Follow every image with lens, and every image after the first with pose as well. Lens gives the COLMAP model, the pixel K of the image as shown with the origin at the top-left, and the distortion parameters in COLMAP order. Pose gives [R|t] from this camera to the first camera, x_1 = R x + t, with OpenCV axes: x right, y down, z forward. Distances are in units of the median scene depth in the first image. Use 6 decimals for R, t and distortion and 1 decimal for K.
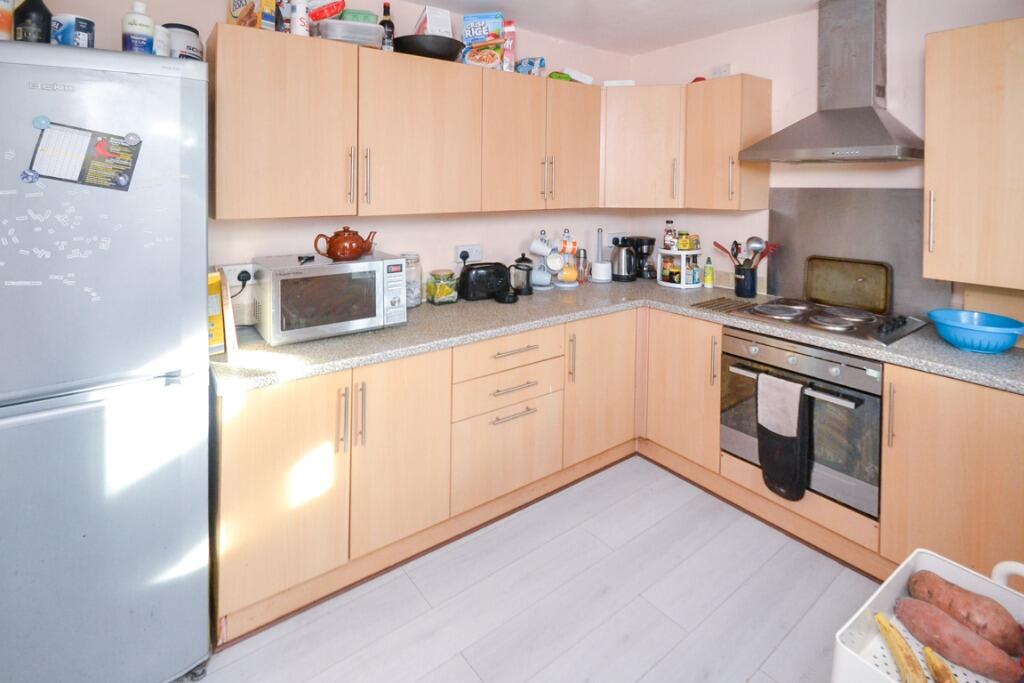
lens RADIAL K [[502.5, 0, 516.6], [0, 502.5, 309.9], [0, 0, 1]] dist [0.000813, -0.000318]
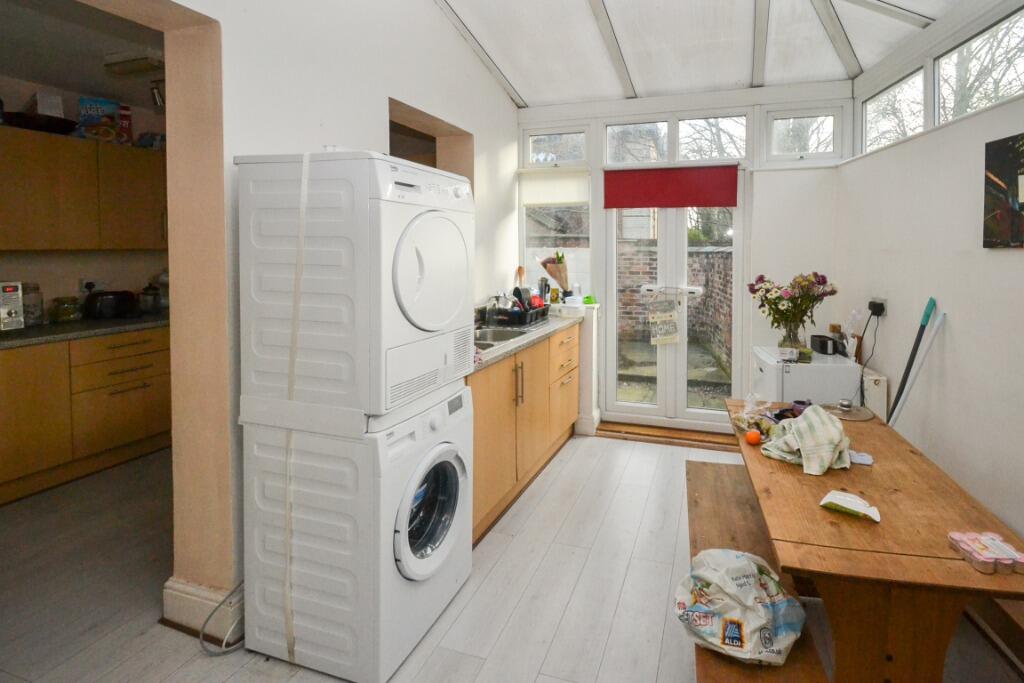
lens RADIAL K [[502.5, 0, 516.6], [0, 502.5, 309.9], [0, 0, 1]] dist [0.000813, -0.000318]
pose [[0.856095, -0.067681, 0.512367, 0.159341], [0.125023, 0.989064, -0.078246, 0.180289], [-0.501468, 0.131044, 0.855194, -0.577477]]
